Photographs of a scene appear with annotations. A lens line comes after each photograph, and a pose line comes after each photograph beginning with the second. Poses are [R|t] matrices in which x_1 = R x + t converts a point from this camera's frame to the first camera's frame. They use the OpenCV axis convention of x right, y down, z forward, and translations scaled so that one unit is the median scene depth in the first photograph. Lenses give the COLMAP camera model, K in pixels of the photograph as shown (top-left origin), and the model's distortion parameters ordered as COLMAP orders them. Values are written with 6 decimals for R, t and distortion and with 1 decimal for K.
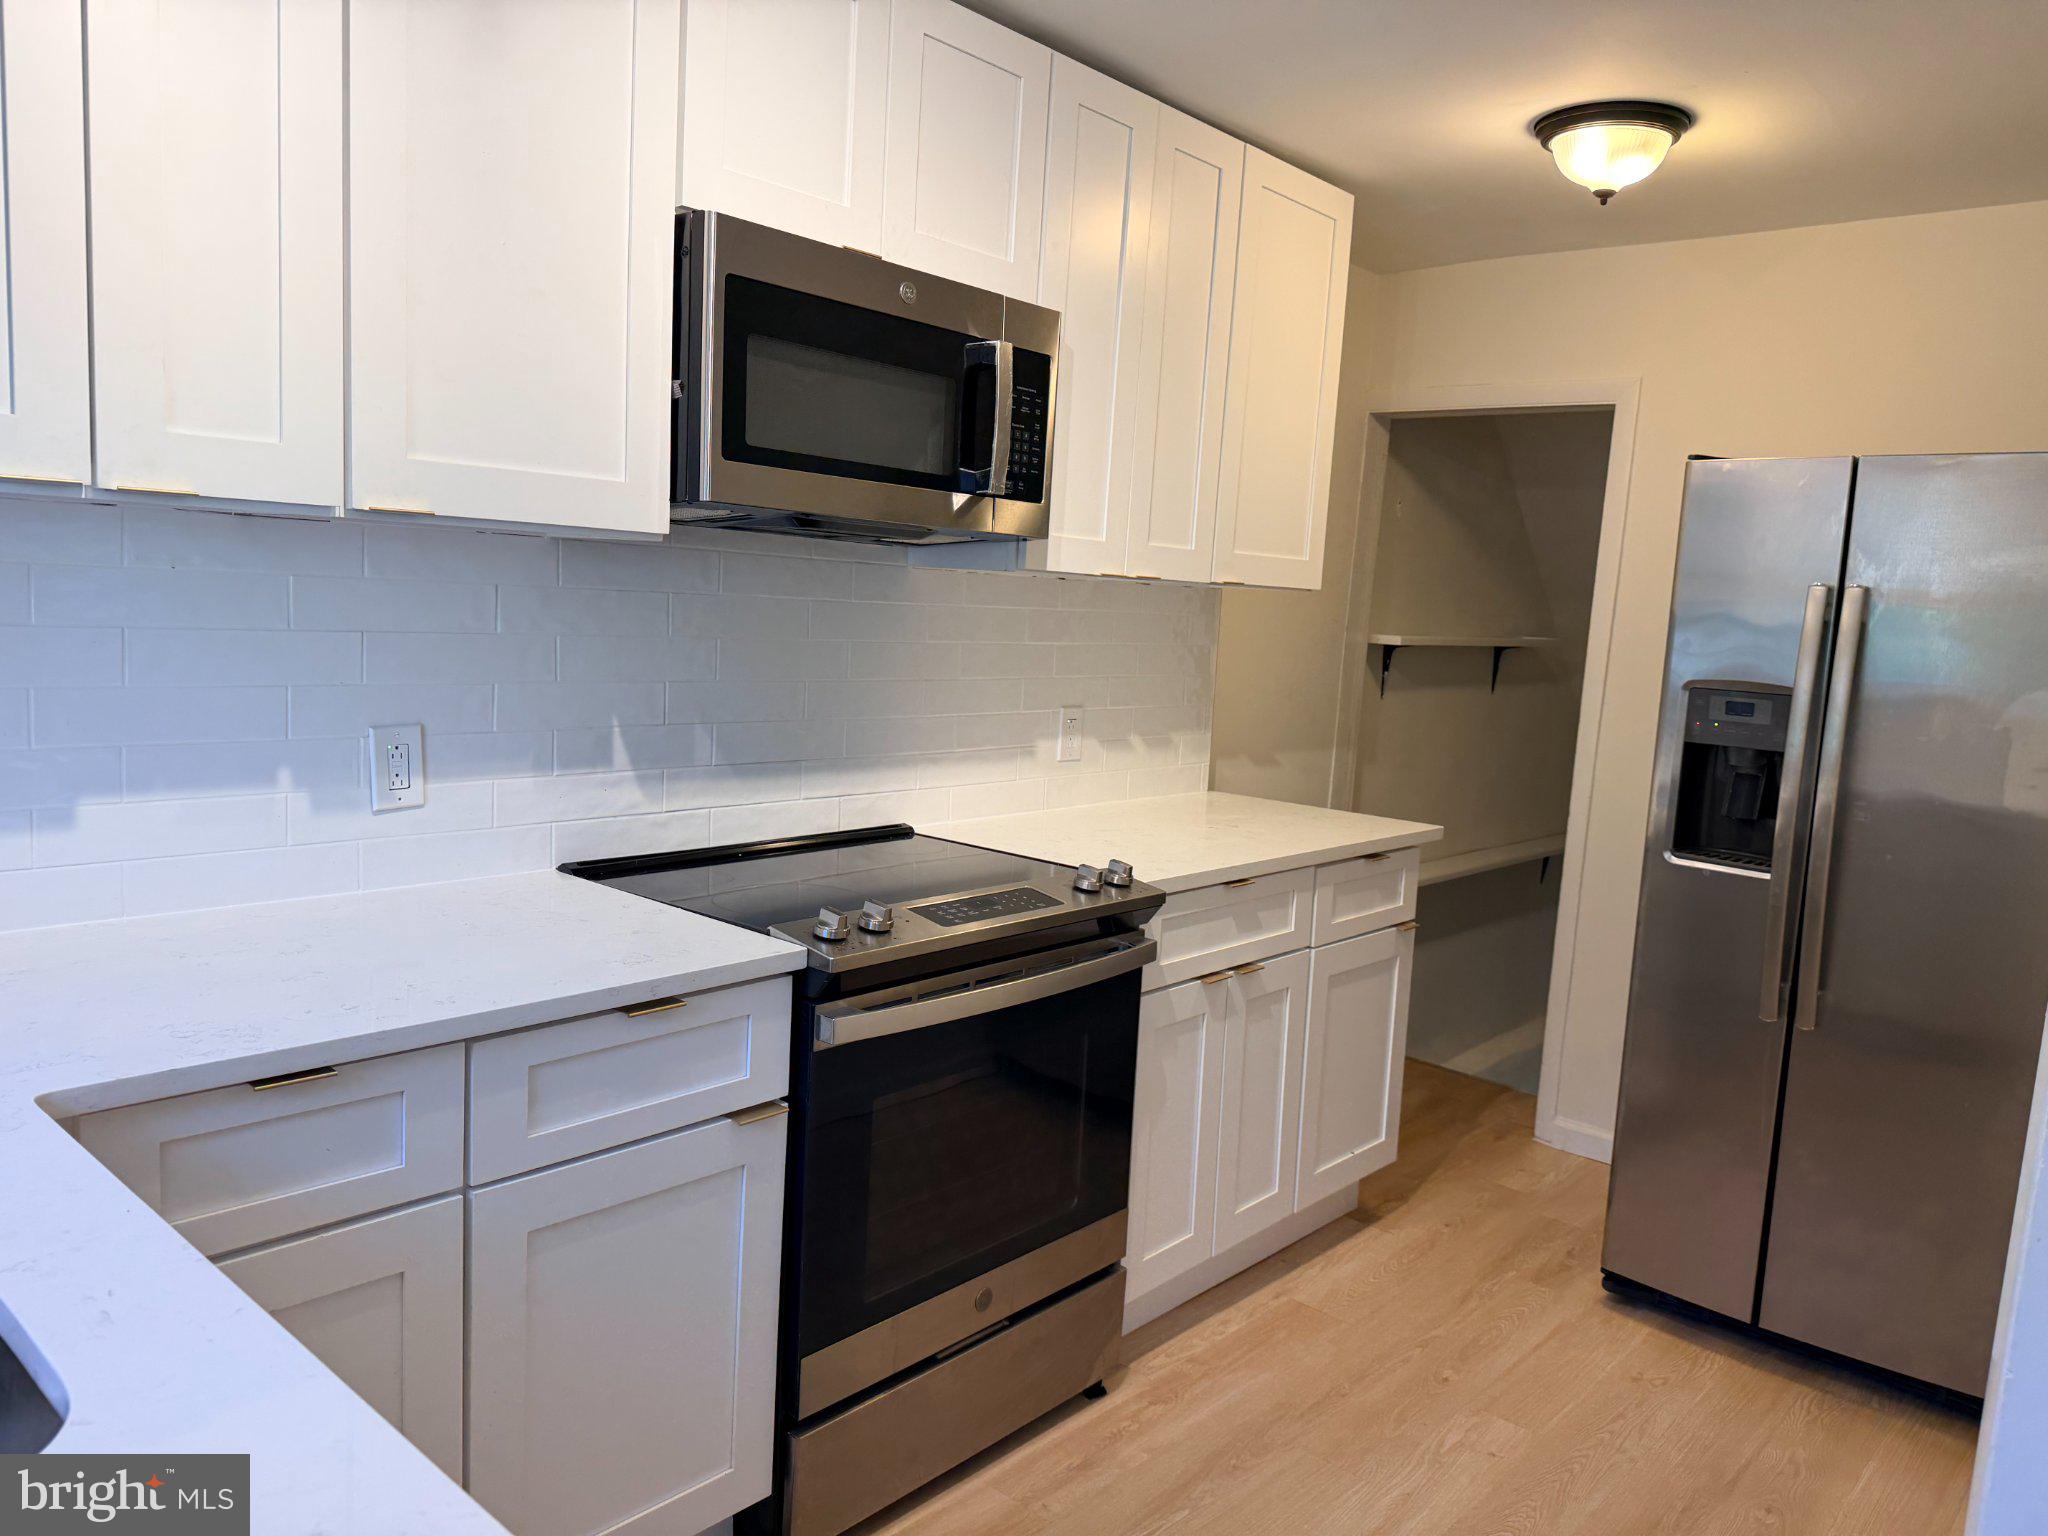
lens RADIAL K [[1432.6, 0, 1031.0], [0, 1432.6, 768.0], [0, 0, 1]] dist [0.057889, -0.045062]
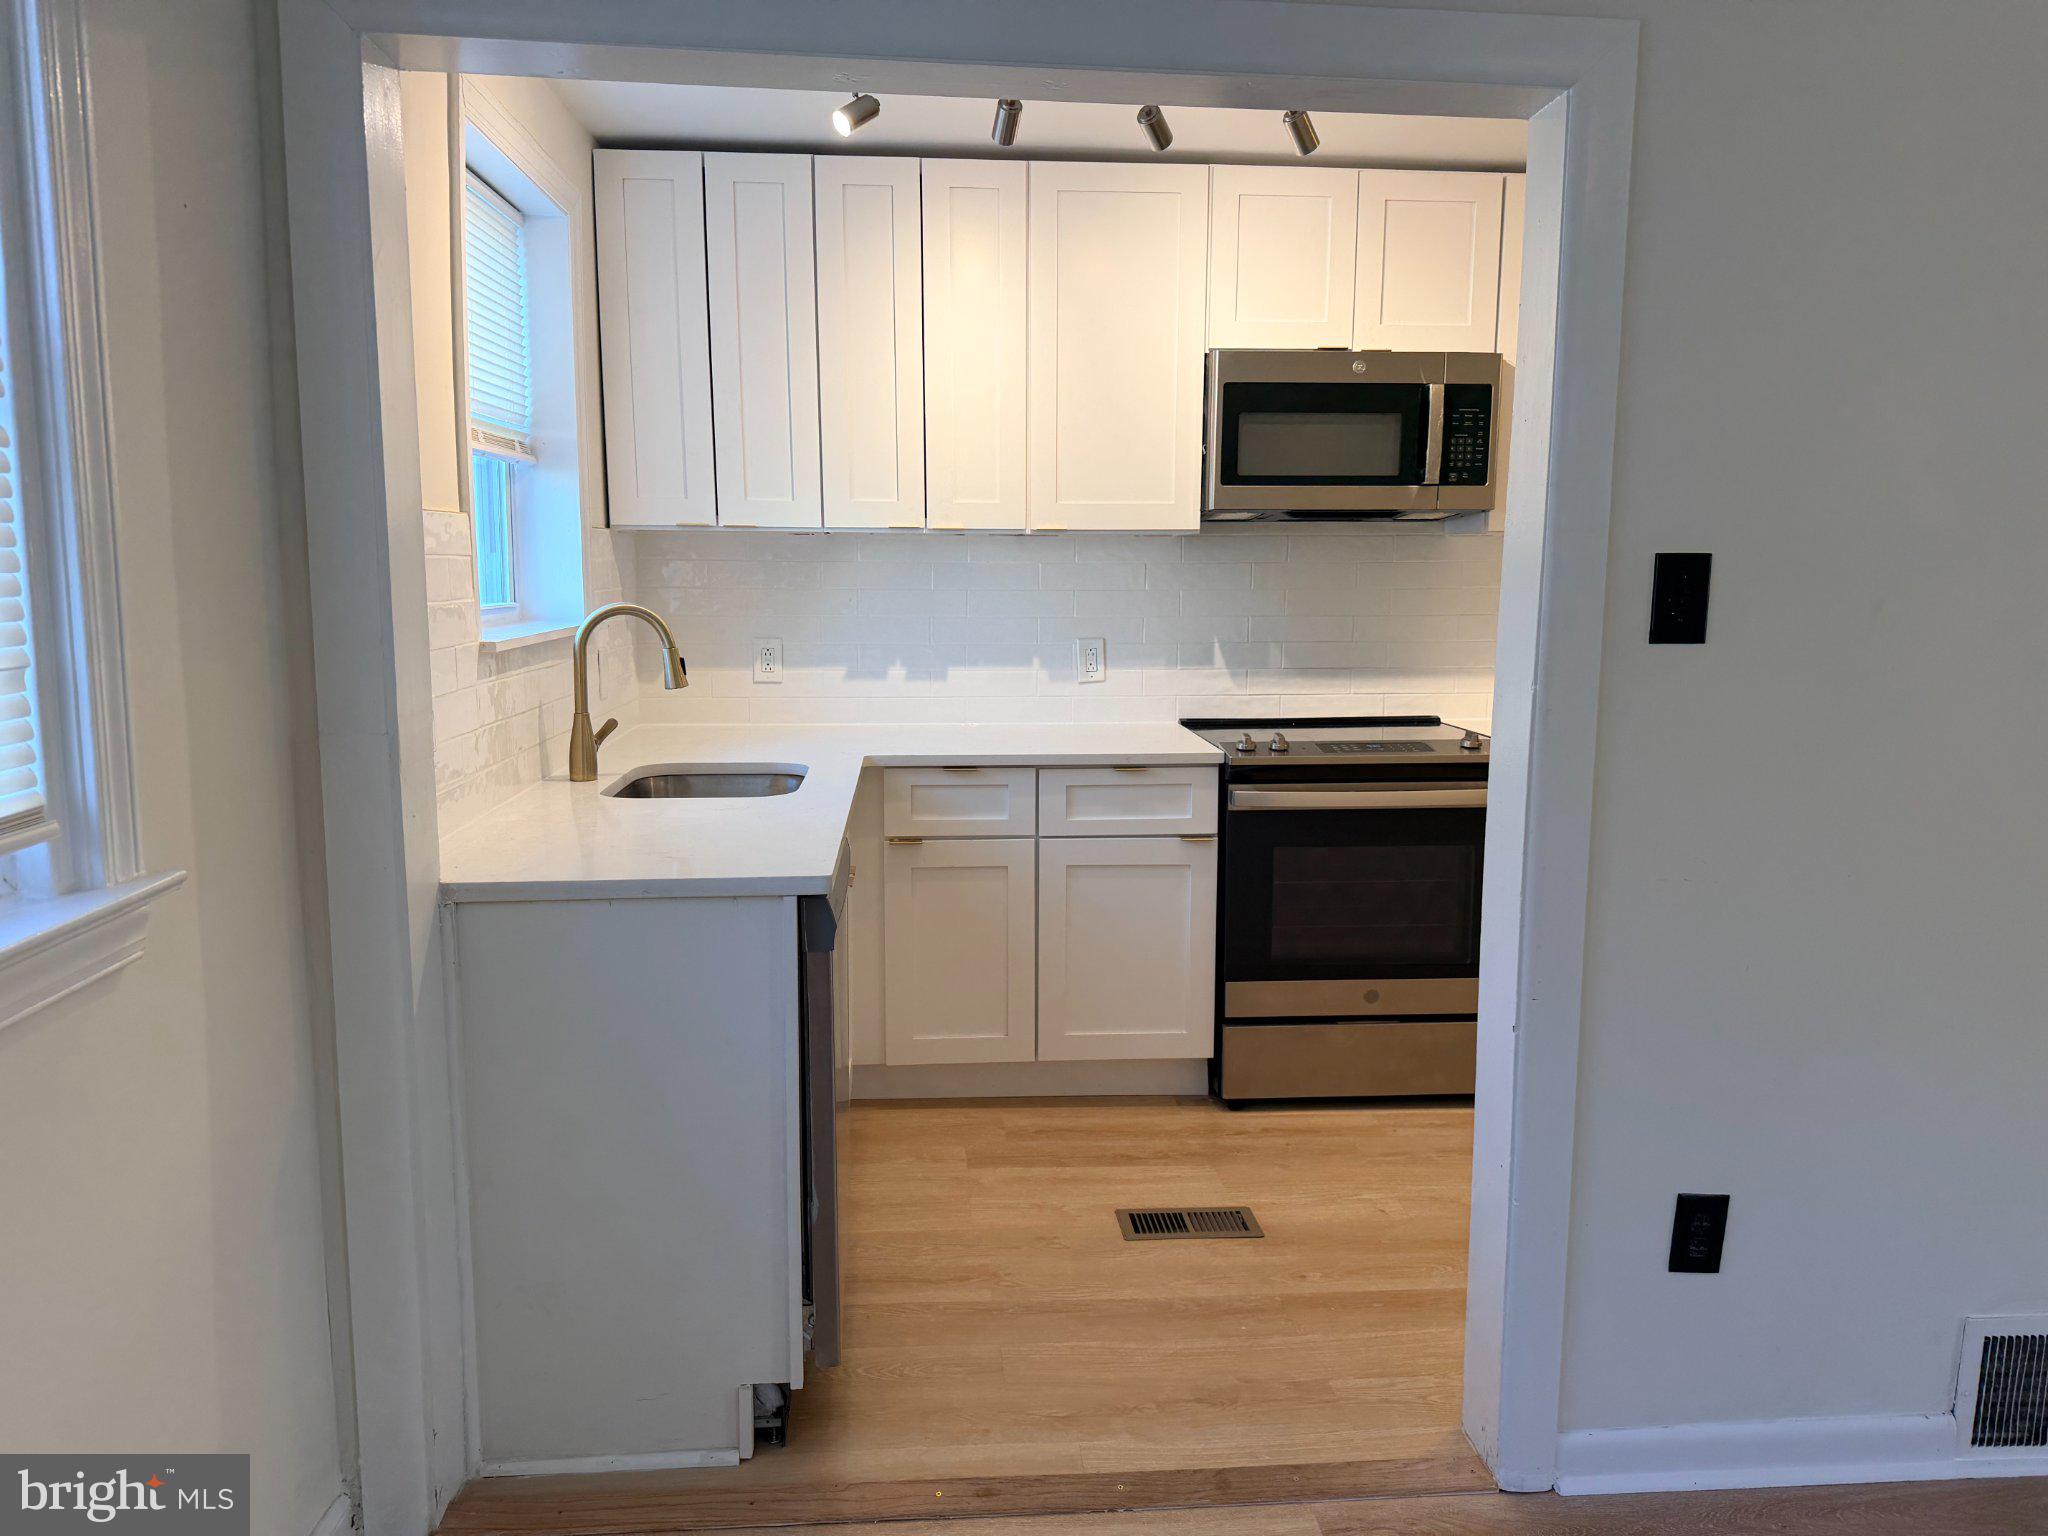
lens RADIAL K [[1432.6, 0, 1025.5], [0, 1432.6, 773.1], [0, 0, 1]] dist [0.057889, -0.045062]
pose [[0.715211, 0.046629, -0.697351, 0.741256], [-0.045796, 0.998754, 0.019814, 0.102442], [0.697406, 0.017765, 0.716456, -0.379914]]
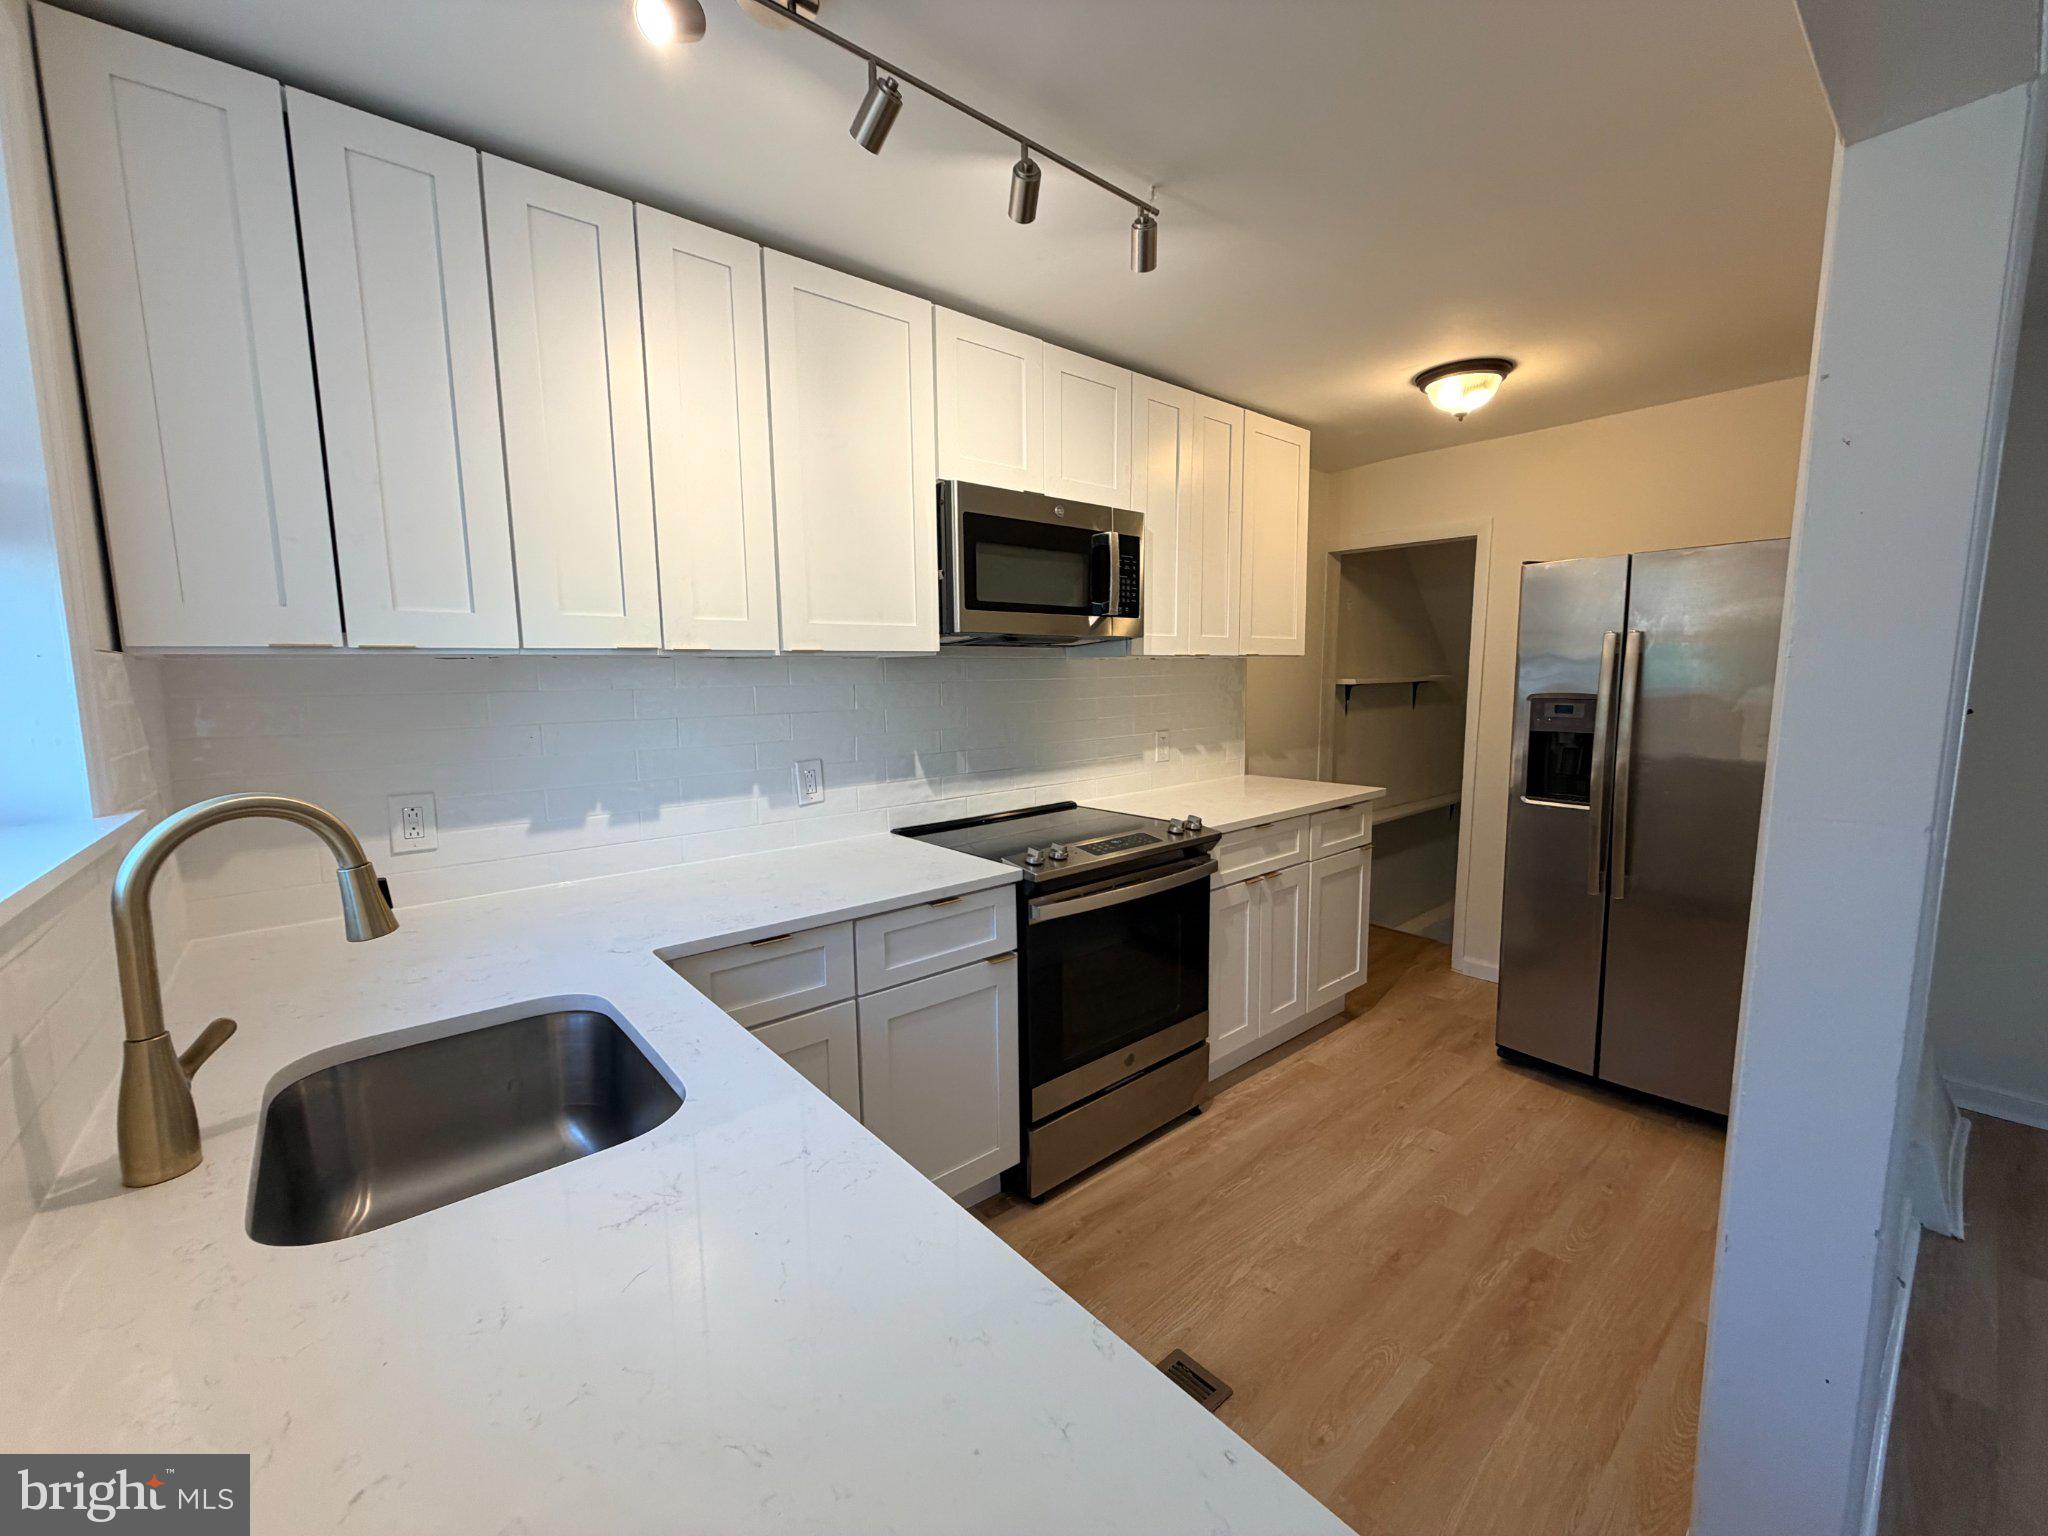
lens RADIAL K [[815.5, 0, 1020.3], [0, 815.5, 768.4], [0, 0, 1]] dist [-0.000109, -0.000347]
pose [[0.987720, -0.051375, -0.147548, 0.001720], [0.050689, 0.998679, -0.008413, 0.003800], [0.147786, 0.000831, 0.989019, -0.031792]]
